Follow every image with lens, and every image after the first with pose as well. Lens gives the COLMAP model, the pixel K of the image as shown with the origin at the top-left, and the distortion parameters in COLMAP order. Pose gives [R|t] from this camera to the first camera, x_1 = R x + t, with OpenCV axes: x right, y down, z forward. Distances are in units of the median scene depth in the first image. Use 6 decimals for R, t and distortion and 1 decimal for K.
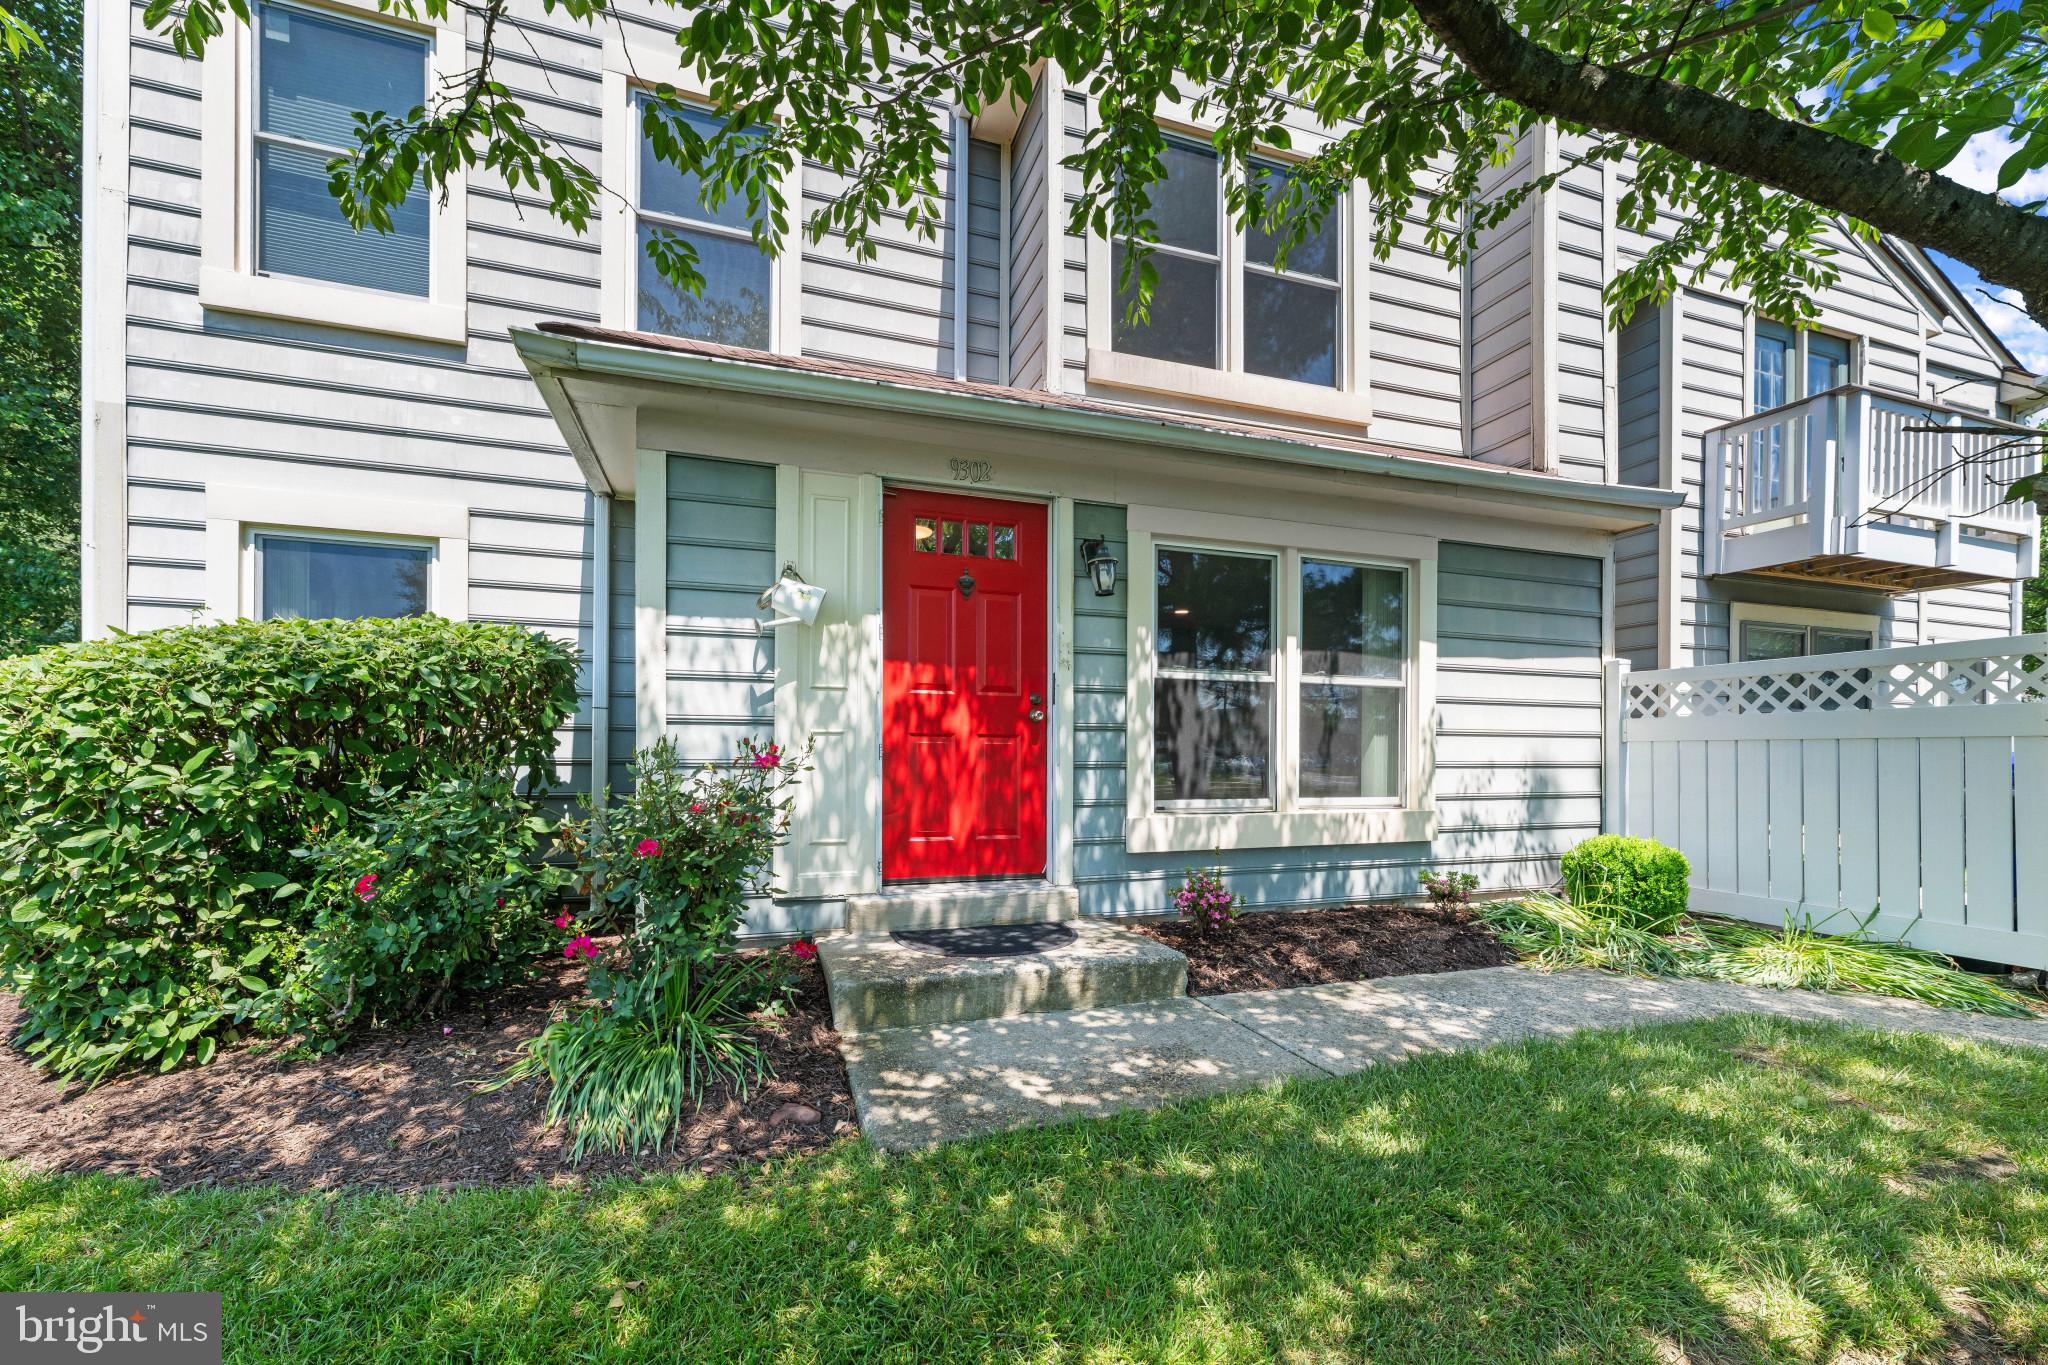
lens RADIAL K [[858.5, 0, 1035.9], [0, 858.5, 752.9], [0, 0, 1]] dist [-0.000917, 0.000098]
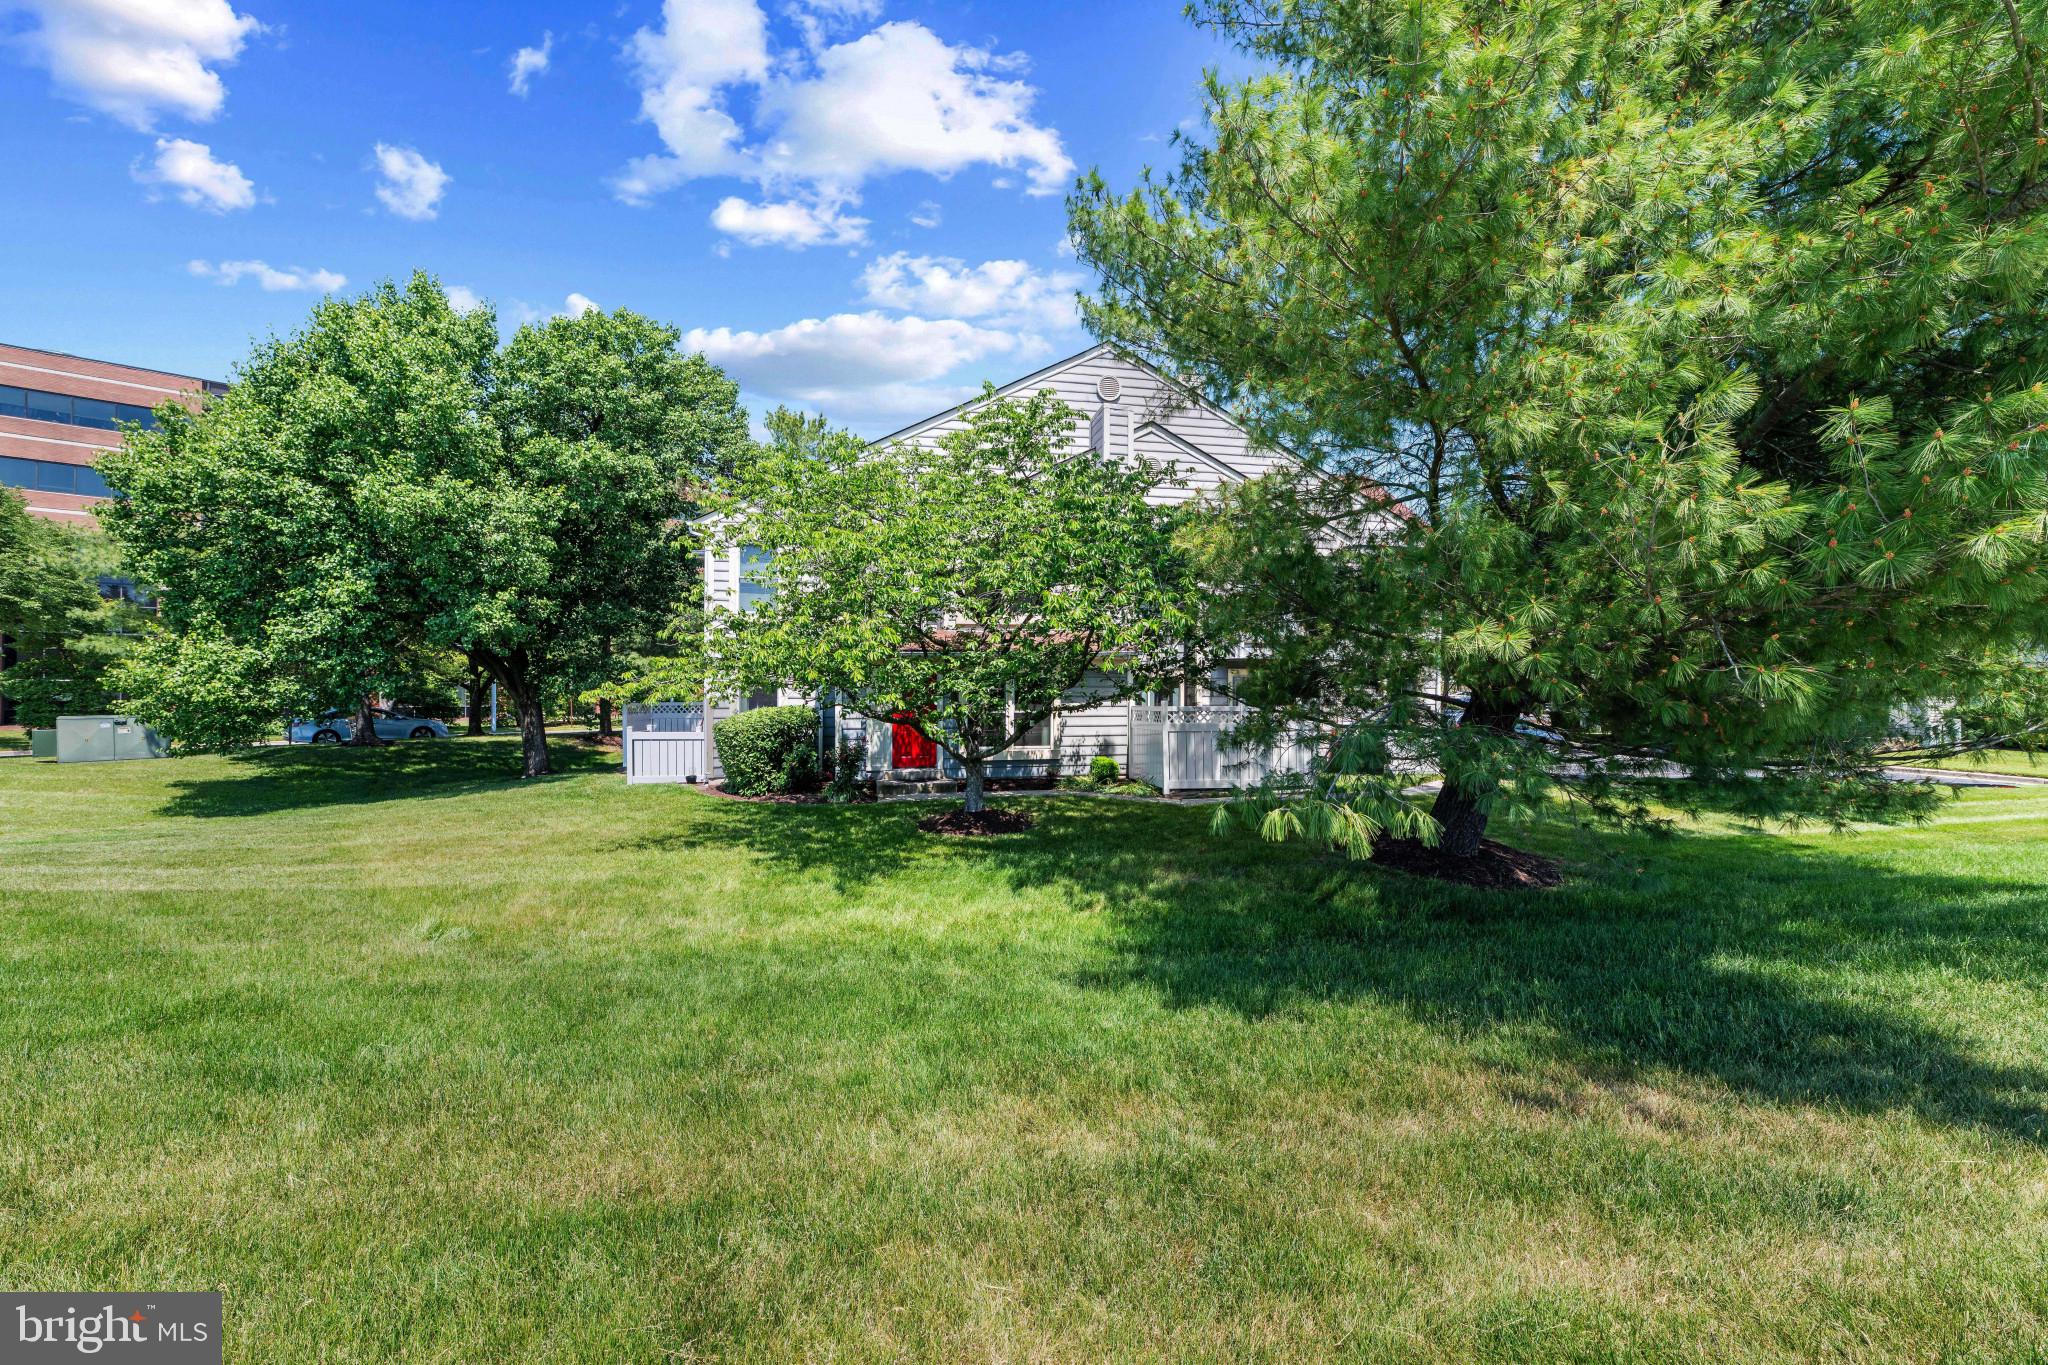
lens RADIAL K [[822.1, 0, 1024.1], [0, 822.1, 710.5], [0, 0, 1]] dist [-0.000086, 0.000027]
pose [[0.990268, -0.007192, -0.138985, 0.851595], [0.010081, 0.999747, 0.020095, -0.167730], [0.138806, -0.021300, 0.990091, -2.423614]]
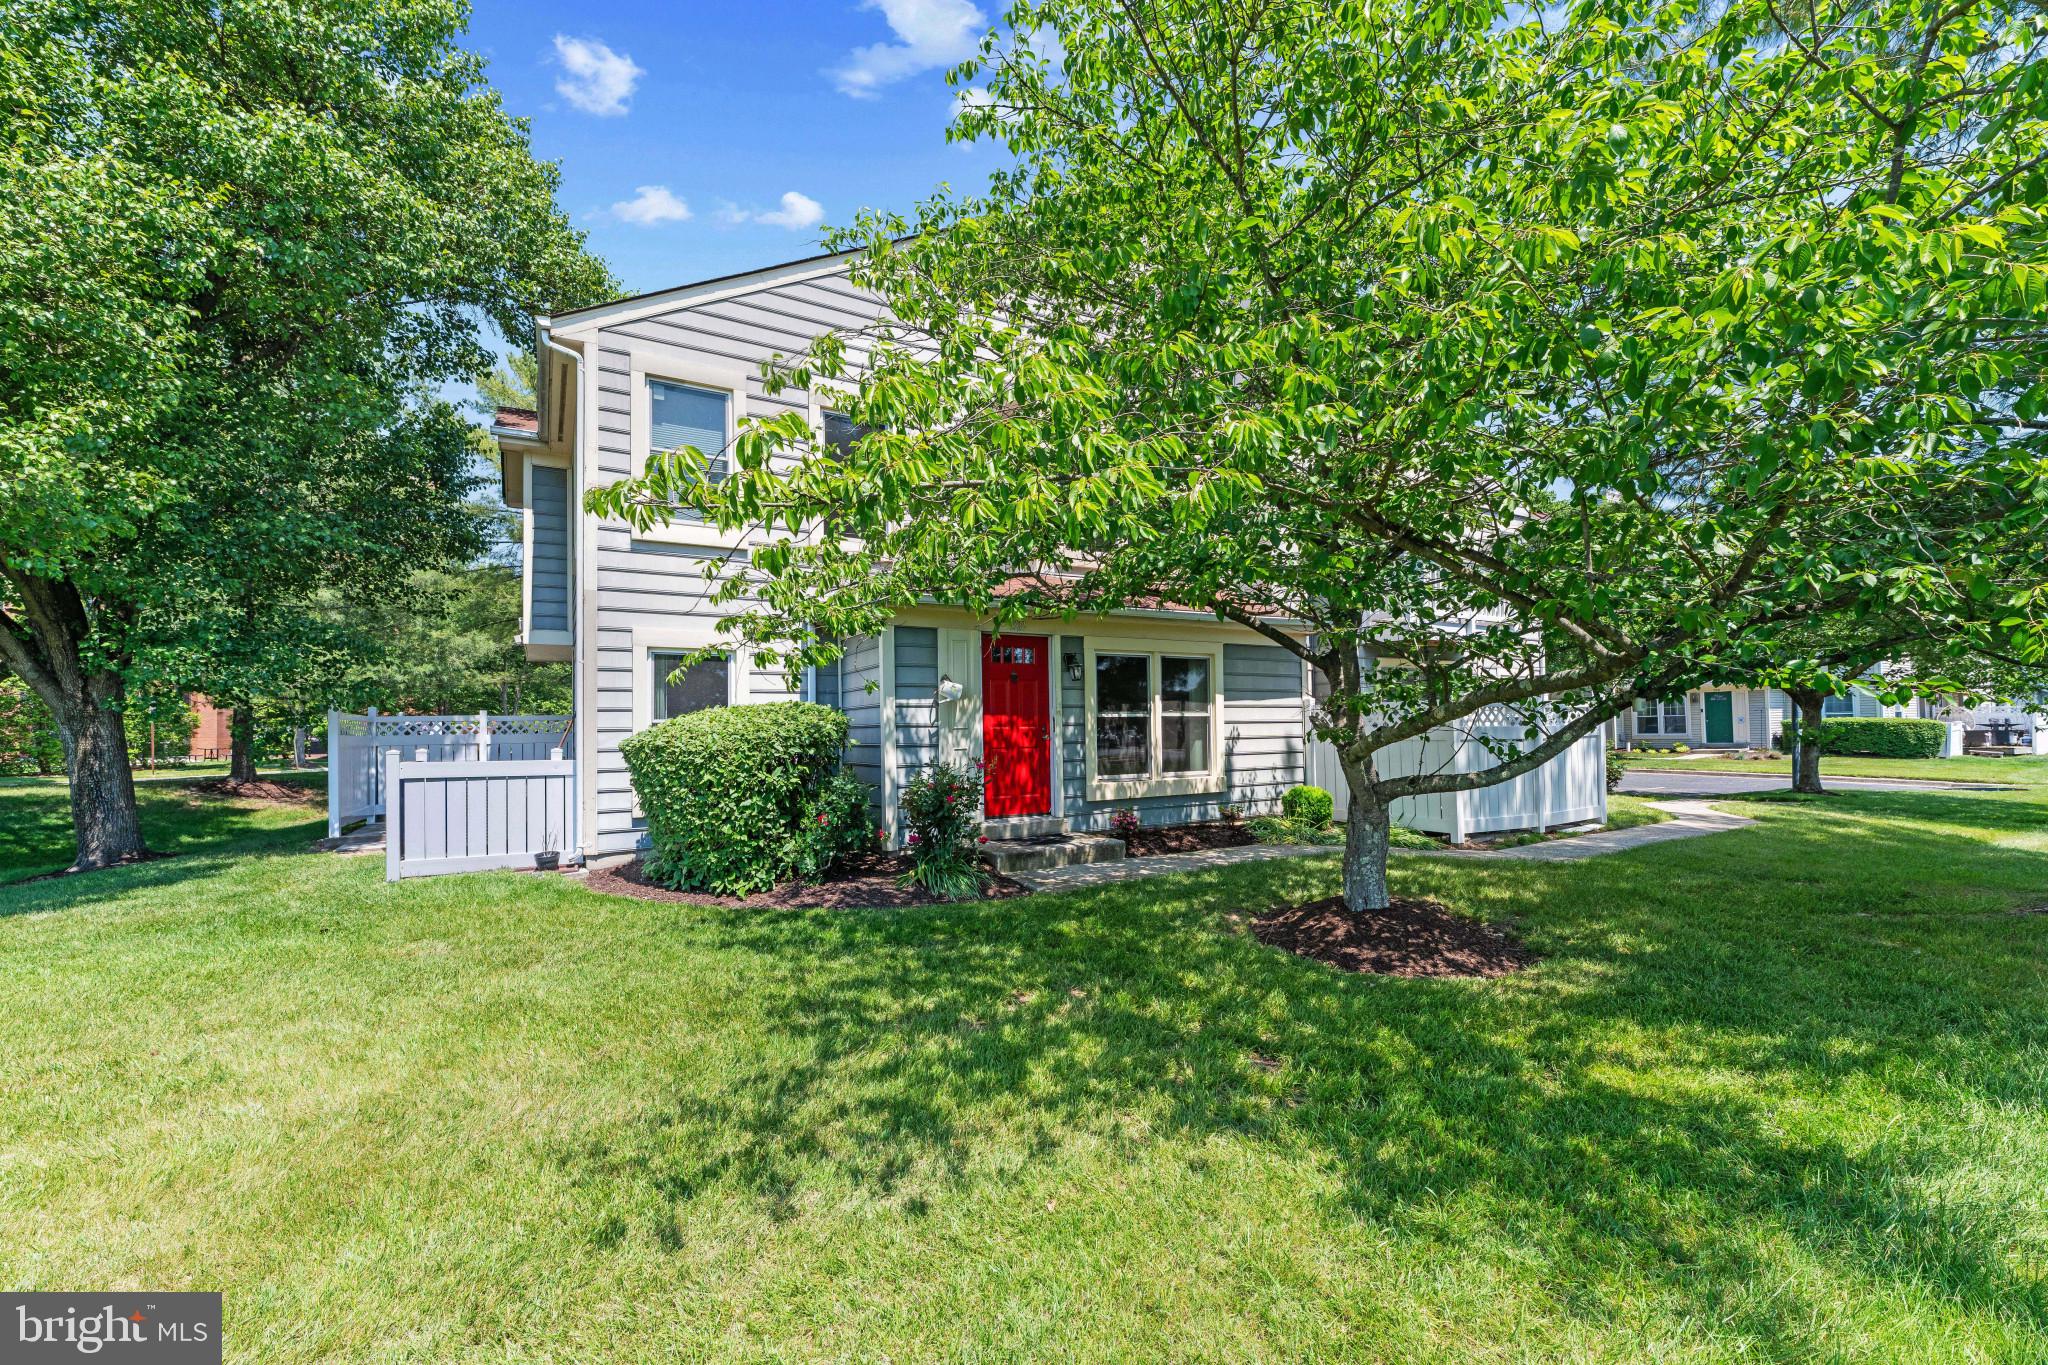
lens RADIAL K [[822.1, 0, 1024.1], [0, 822.1, 710.5], [0, 0, 1]] dist [-0.000086, 0.000027]
pose [[0.983030, -0.013991, 0.182911, -0.408321], [0.017731, 0.999666, -0.018828, -0.070434], [-0.182586, 0.021751, 0.982949, -0.952801]]
